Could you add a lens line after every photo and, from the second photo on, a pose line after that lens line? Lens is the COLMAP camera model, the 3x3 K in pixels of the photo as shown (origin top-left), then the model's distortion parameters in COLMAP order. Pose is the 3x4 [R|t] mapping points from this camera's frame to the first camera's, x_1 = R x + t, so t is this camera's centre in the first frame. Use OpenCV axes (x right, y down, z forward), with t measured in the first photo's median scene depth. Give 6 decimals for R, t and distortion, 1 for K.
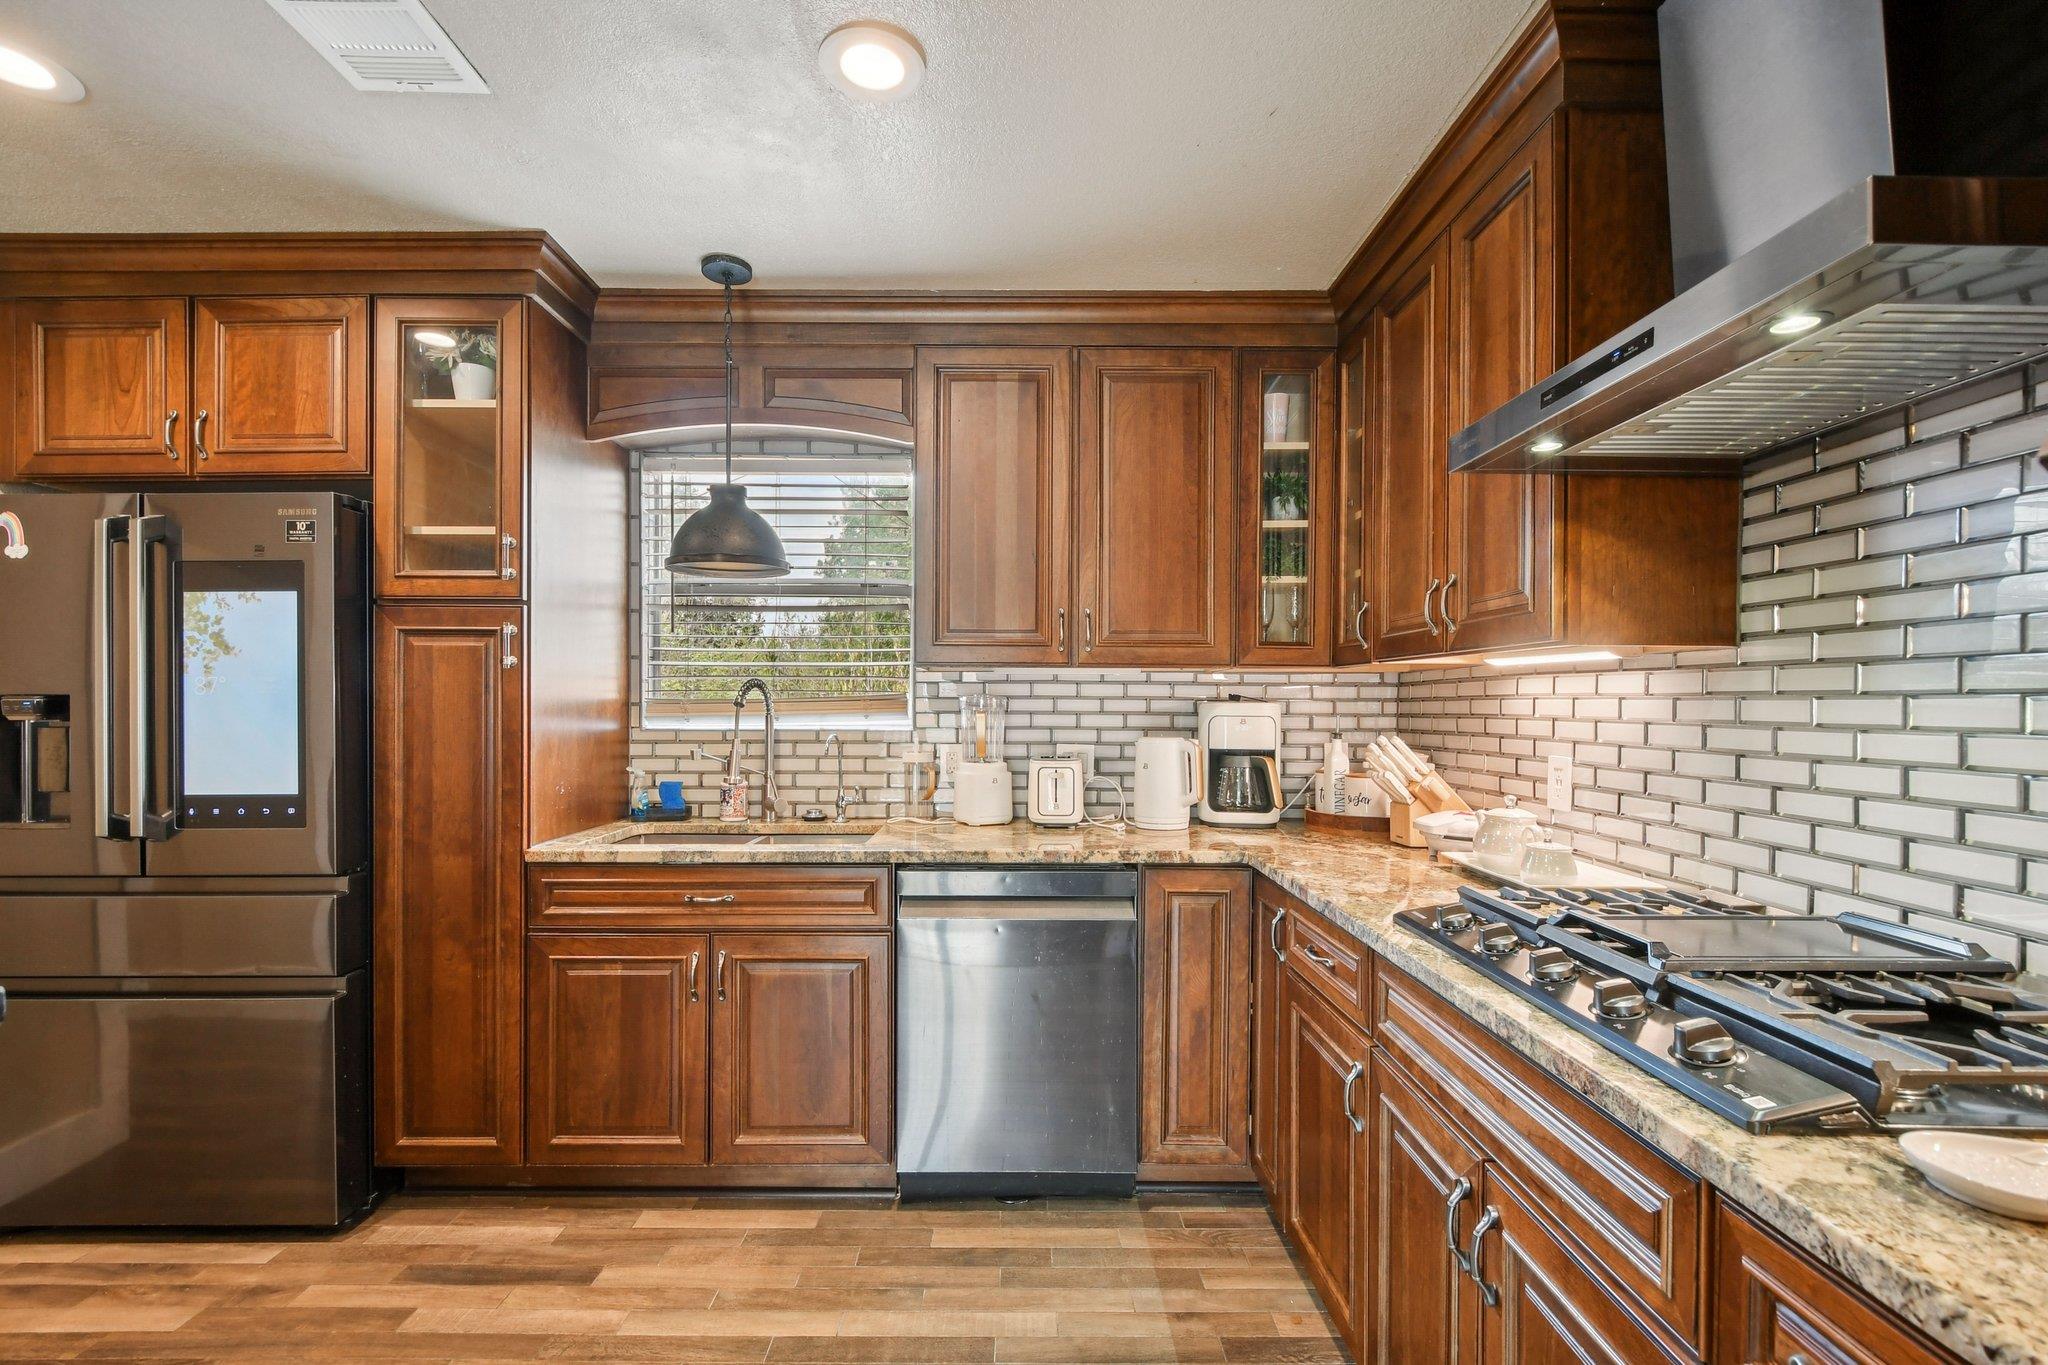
lens RADIAL K [[902.2, 0, 1015.0], [0, 902.2, 713.1], [0, 0, 1]] dist [0.004721, -0.007690]
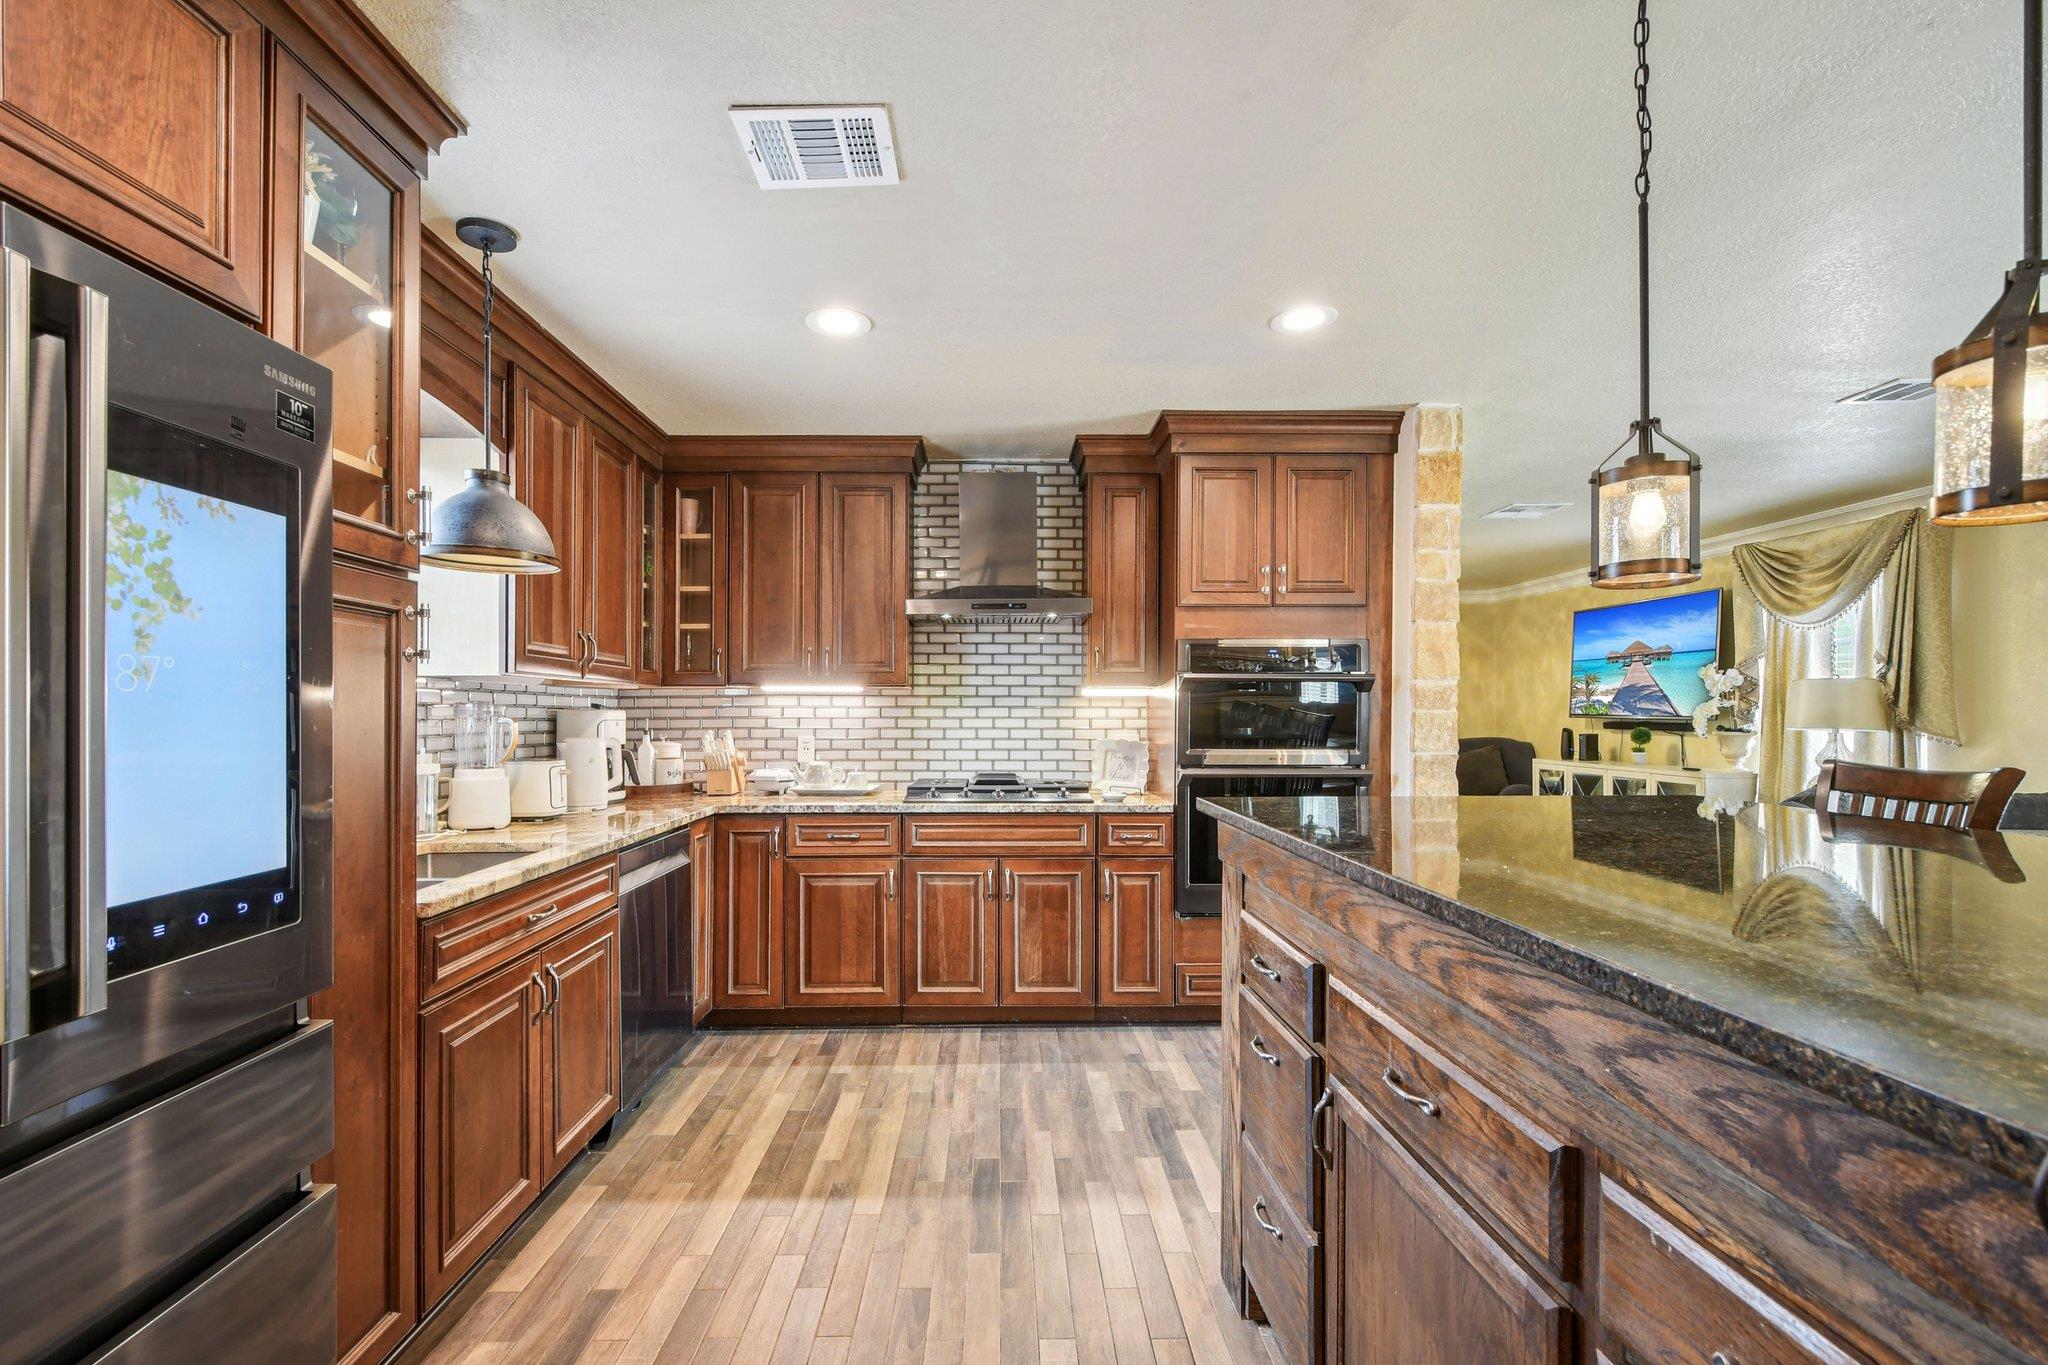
lens RADIAL K [[902.2, 0, 1015.0], [0, 902.2, 713.1], [0, 0, 1]] dist [0.004721, -0.007690]
pose [[-0.021732, -0.002939, 0.999760, -1.185932], [0.010817, 0.999936, 0.003175, -0.004535], [-0.999705, 0.010884, -0.021699, 0.466028]]
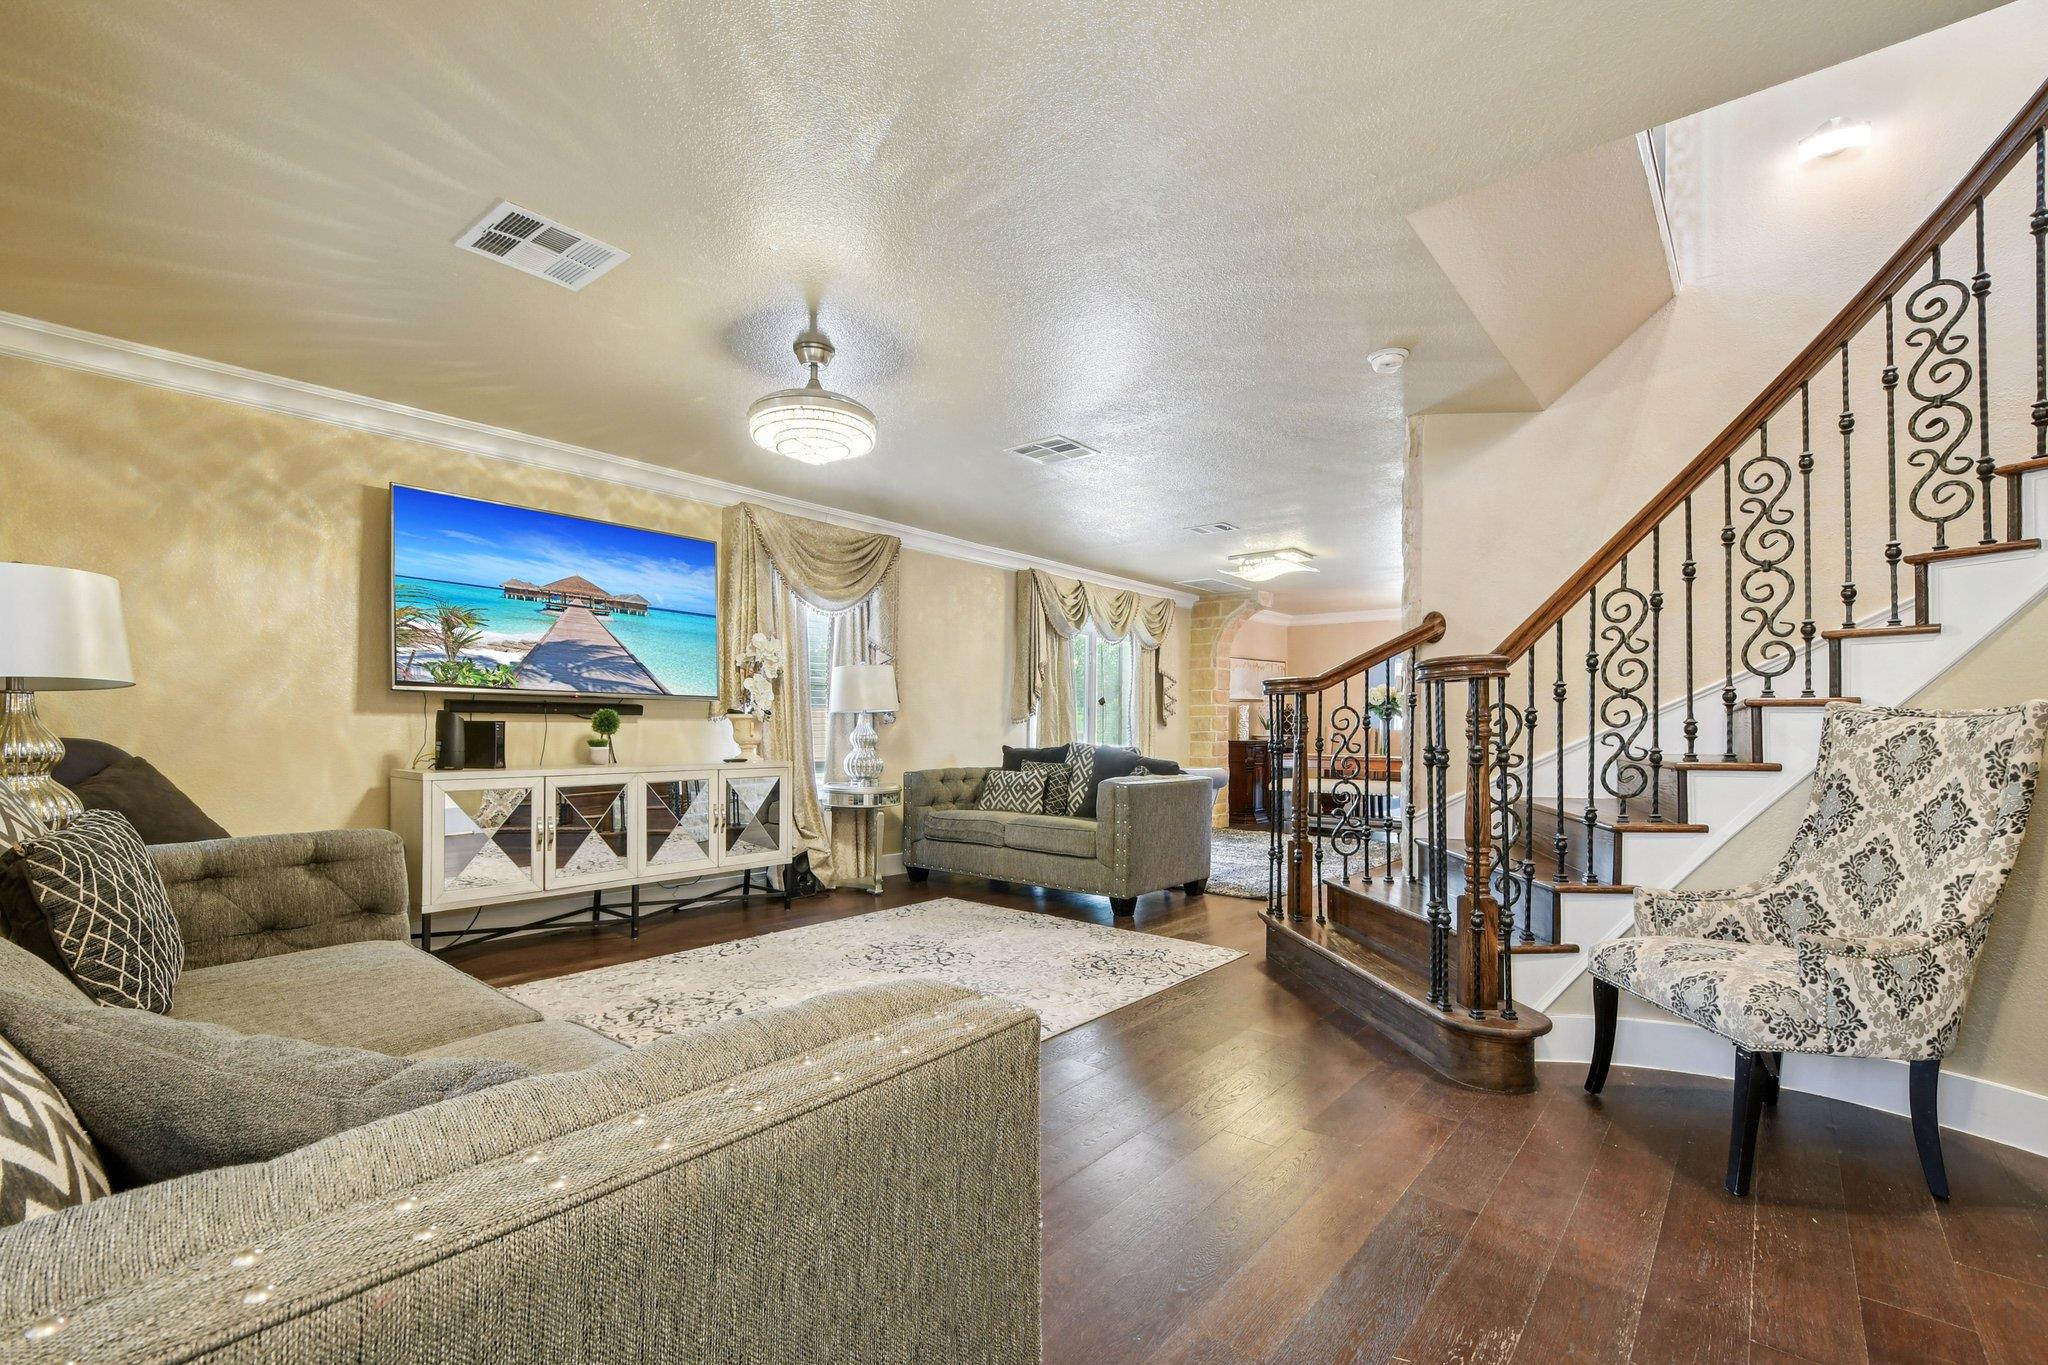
lens RADIAL K [[900.9, 0, 1010.8], [0, 900.9, 729.9], [0, 0, 1]] dist [0.003280, -0.007140]
pose [[-0.652119, -0.004015, -0.758106, 2.400742], [-0.014540, 0.999868, 0.007211, 0.094536], [0.757977, 0.015725, -0.652092, 0.375335]]
